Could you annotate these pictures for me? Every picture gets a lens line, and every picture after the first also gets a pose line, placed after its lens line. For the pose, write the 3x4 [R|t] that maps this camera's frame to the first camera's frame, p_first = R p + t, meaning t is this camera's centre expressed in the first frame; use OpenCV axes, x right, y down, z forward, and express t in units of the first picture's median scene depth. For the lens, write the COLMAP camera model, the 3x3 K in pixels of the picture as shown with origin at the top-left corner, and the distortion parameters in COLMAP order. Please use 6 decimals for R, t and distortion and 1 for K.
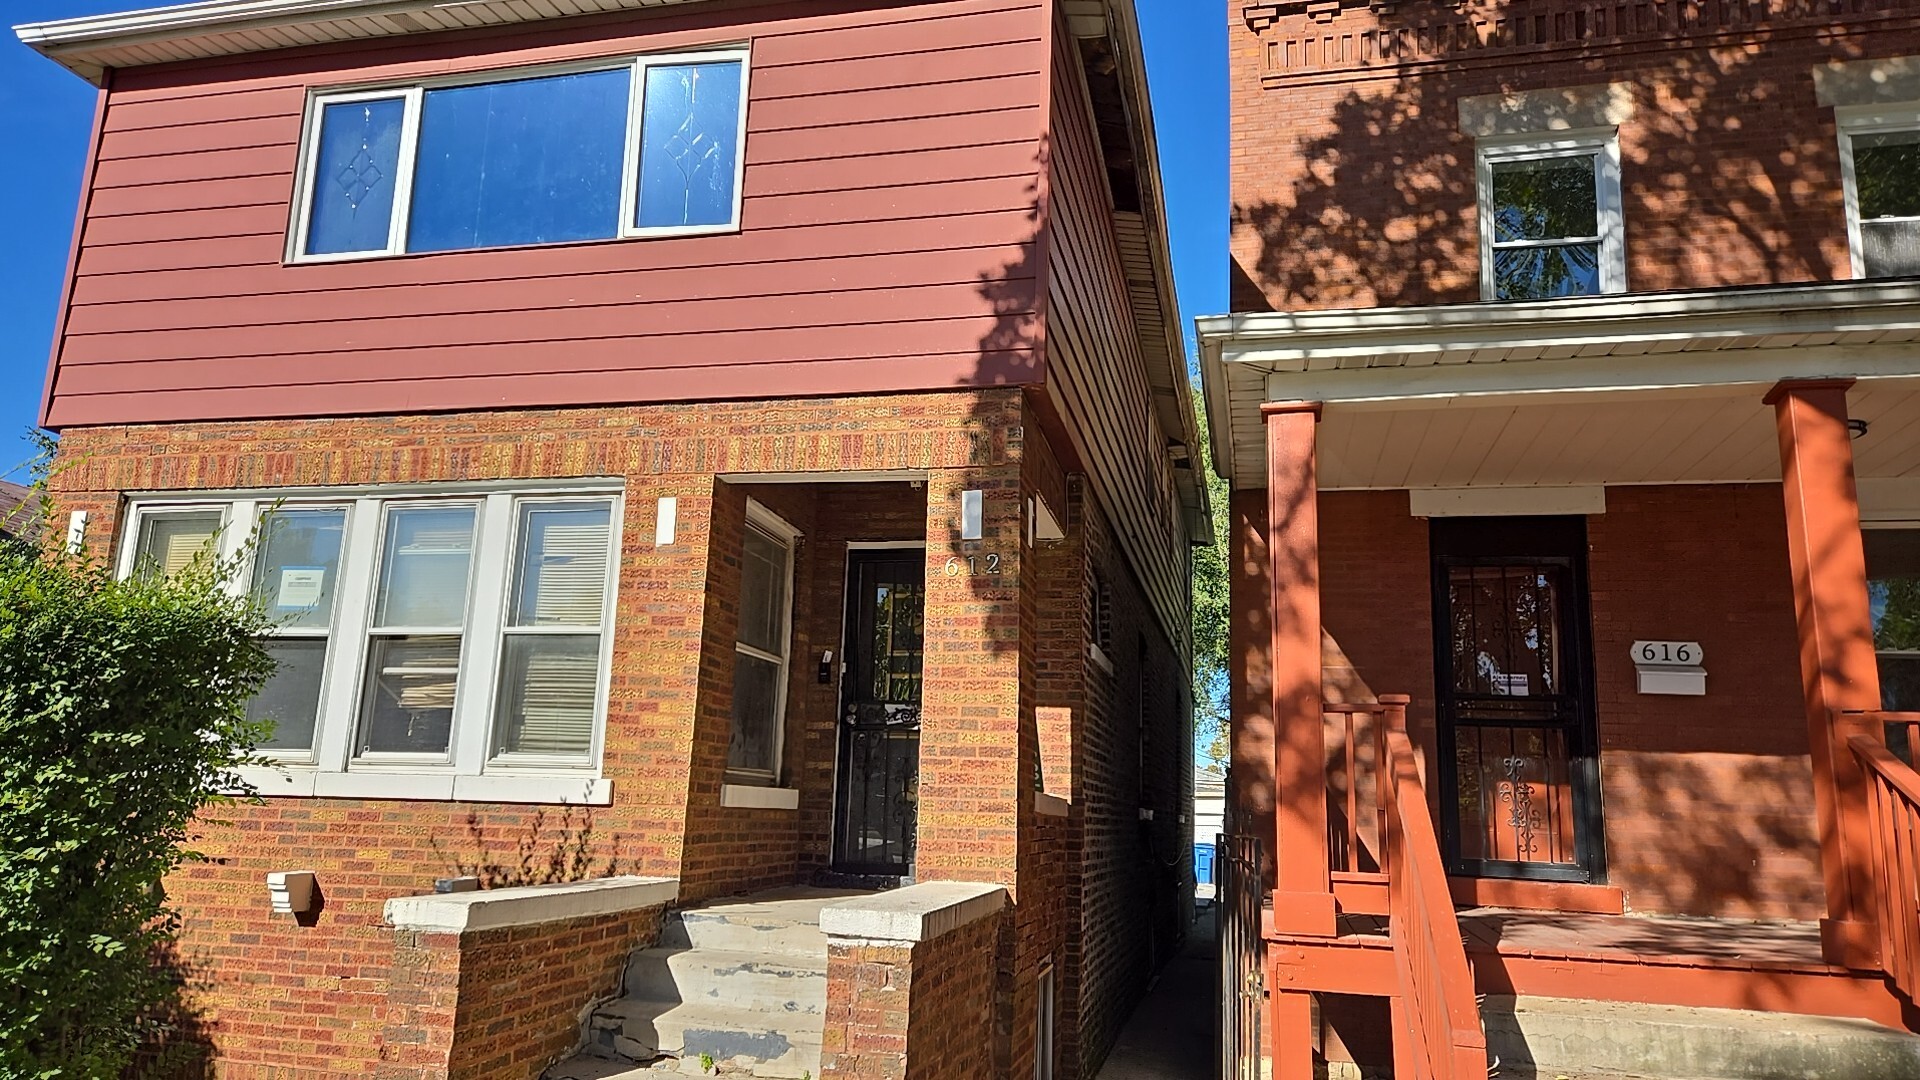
lens RADIAL K [[1269.2, 0, 966.1], [0, 1269.2, 541.5], [0, 0, 1]] dist [0.064692, -0.050034]
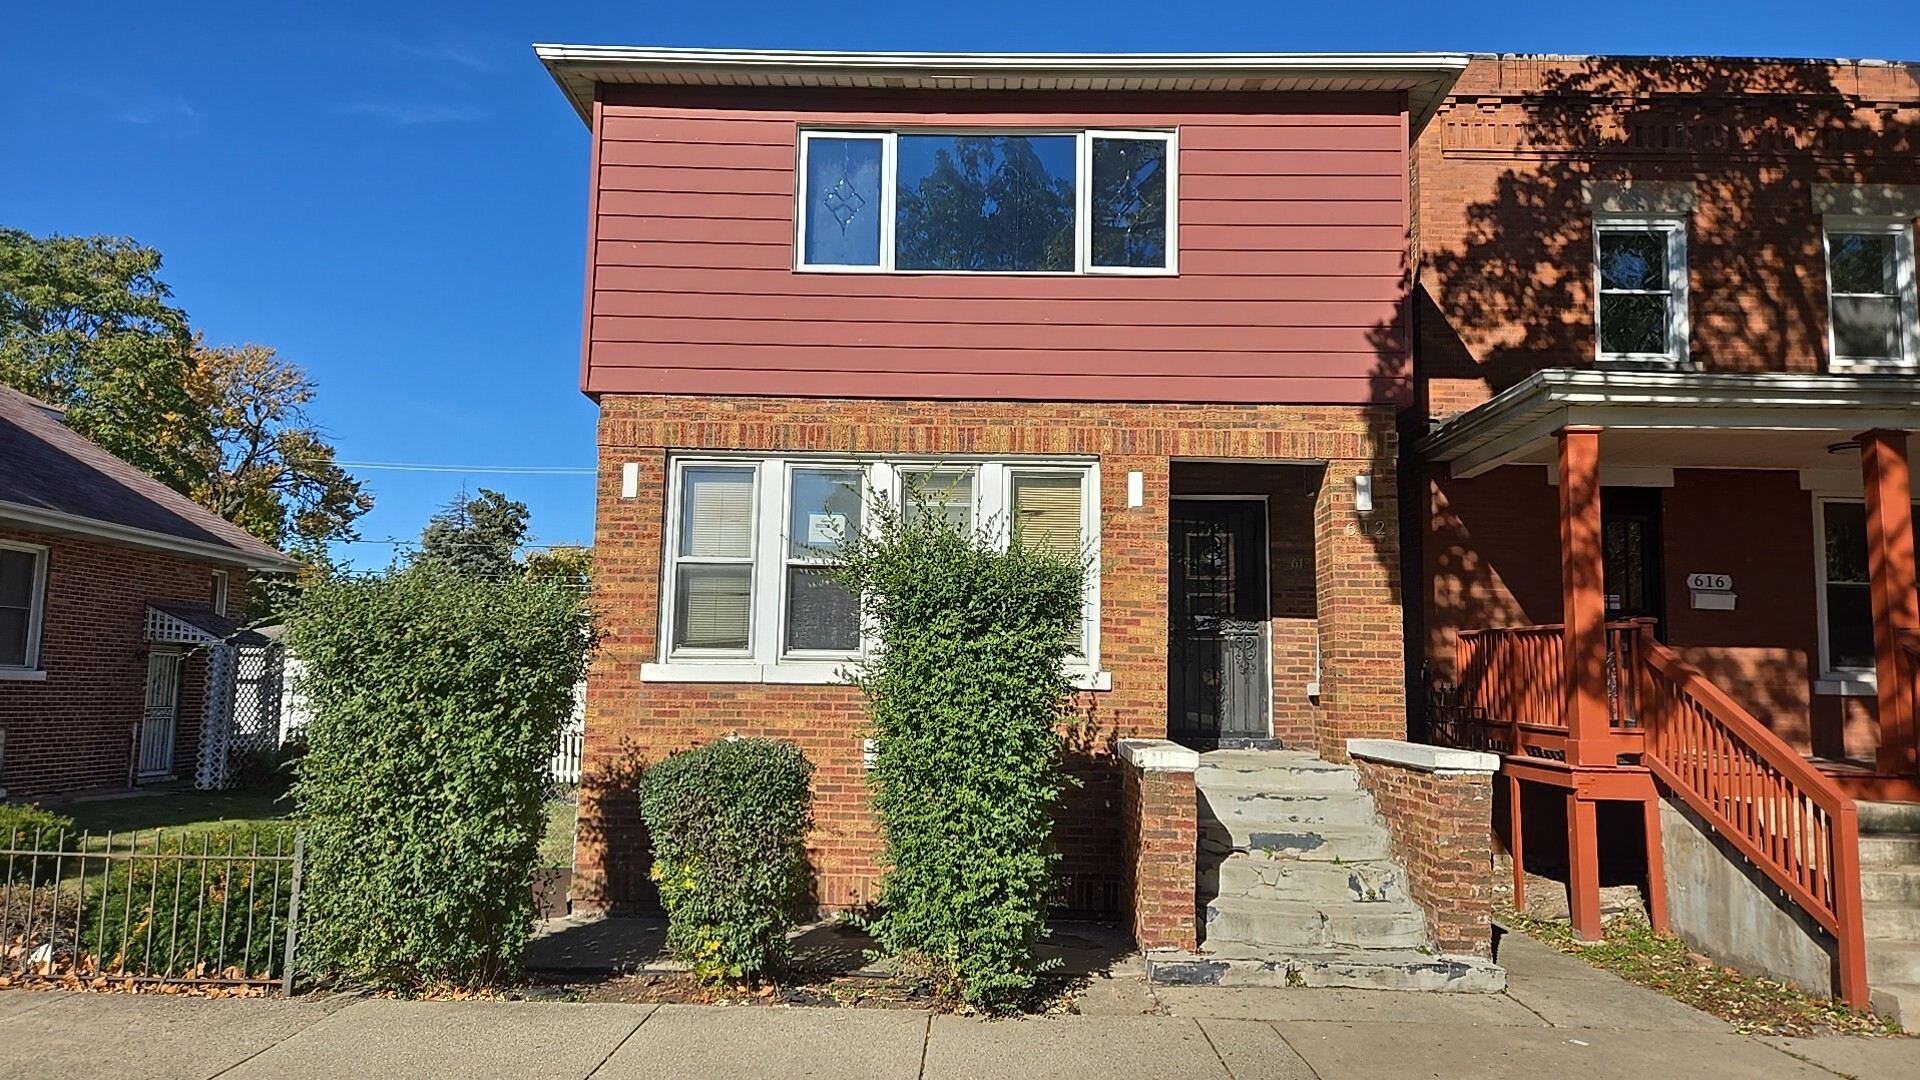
lens RADIAL K [[1269.2, 0, 957.7], [0, 1269.2, 536.7], [0, 0, 1]] dist [0.064692, -0.050034]
pose [[0.977111, 0.012516, 0.212361, -0.685776], [-0.031996, 0.995558, 0.088541, -0.077495], [-0.210310, -0.093309, 0.973172, -0.299951]]
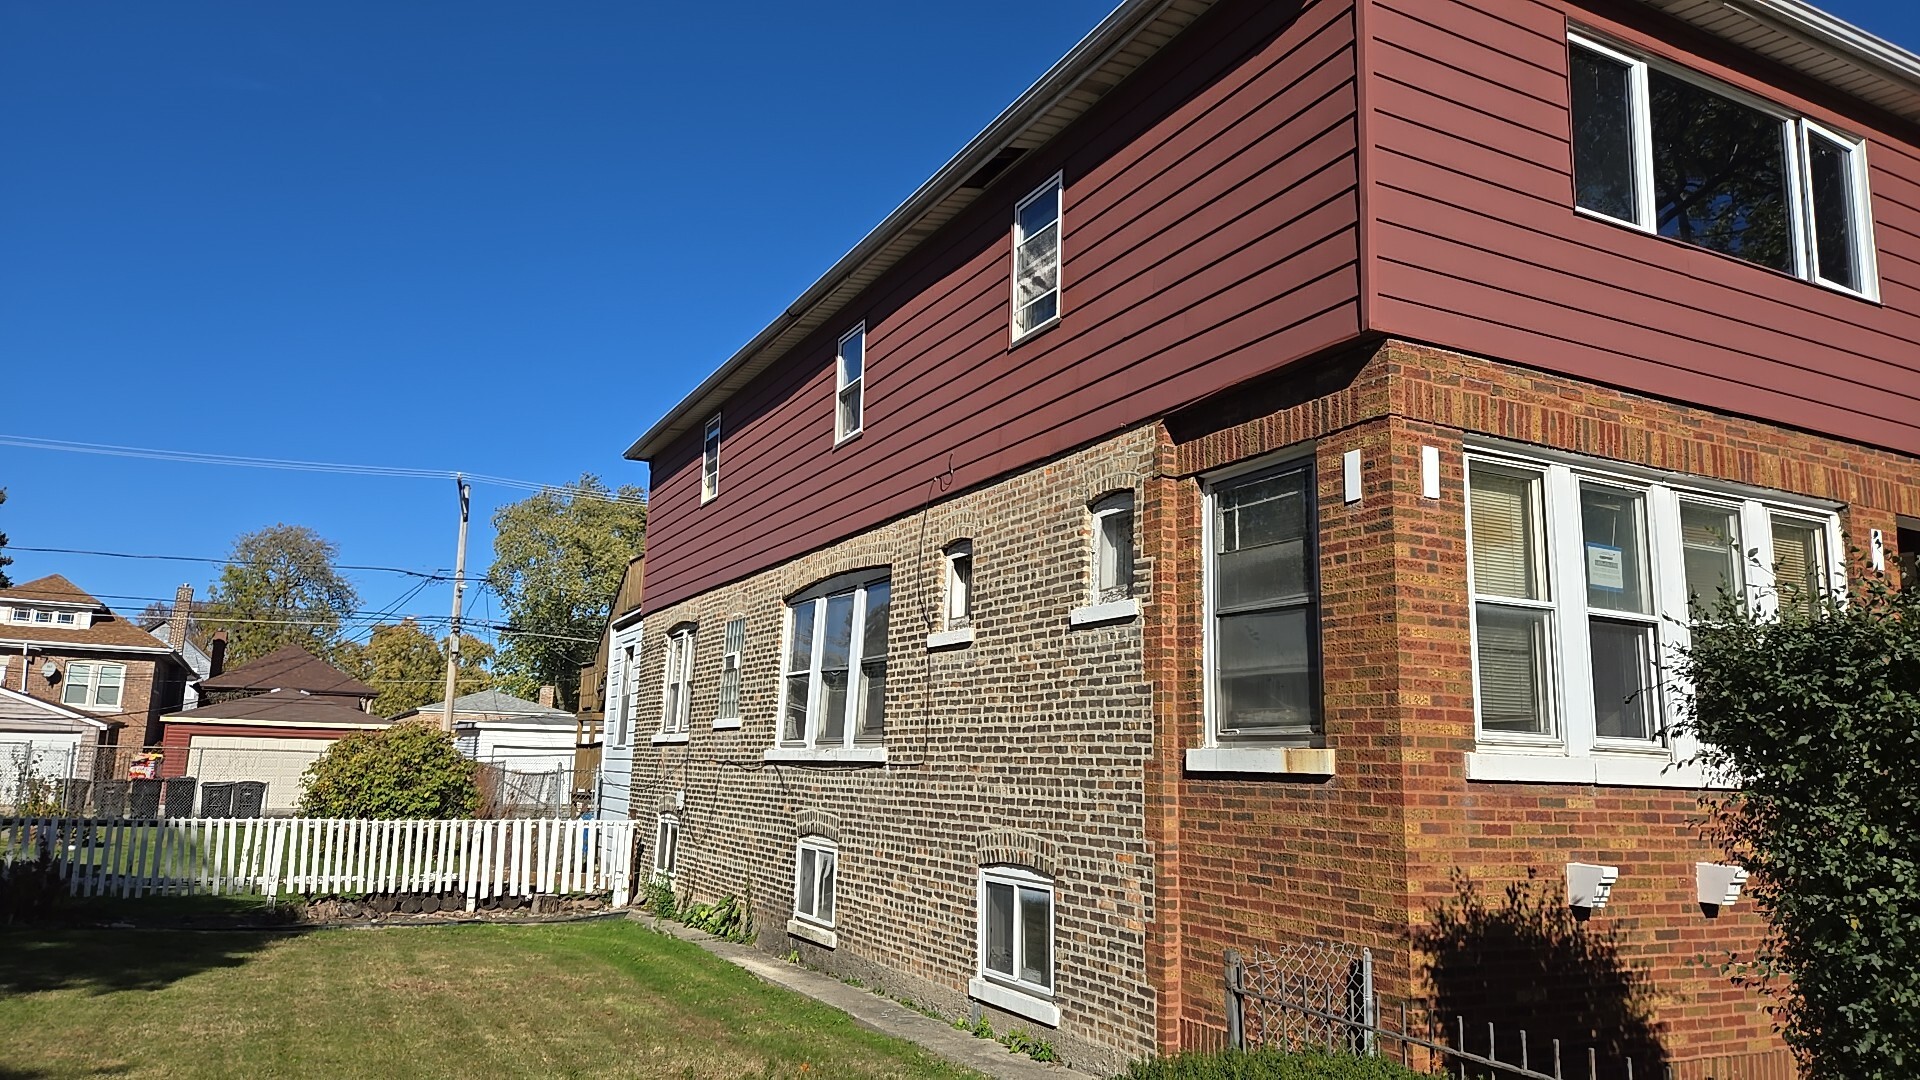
lens RADIAL K [[1269.2, 0, 955.7], [0, 1269.2, 542.9], [0, 0, 1]] dist [0.064692, -0.050034]
pose [[0.765739, 0.099584, 0.635395, -1.545004], [-0.136398, 0.990612, 0.009123, 0.077521], [-0.628521, -0.093652, 0.772134, 0.590772]]
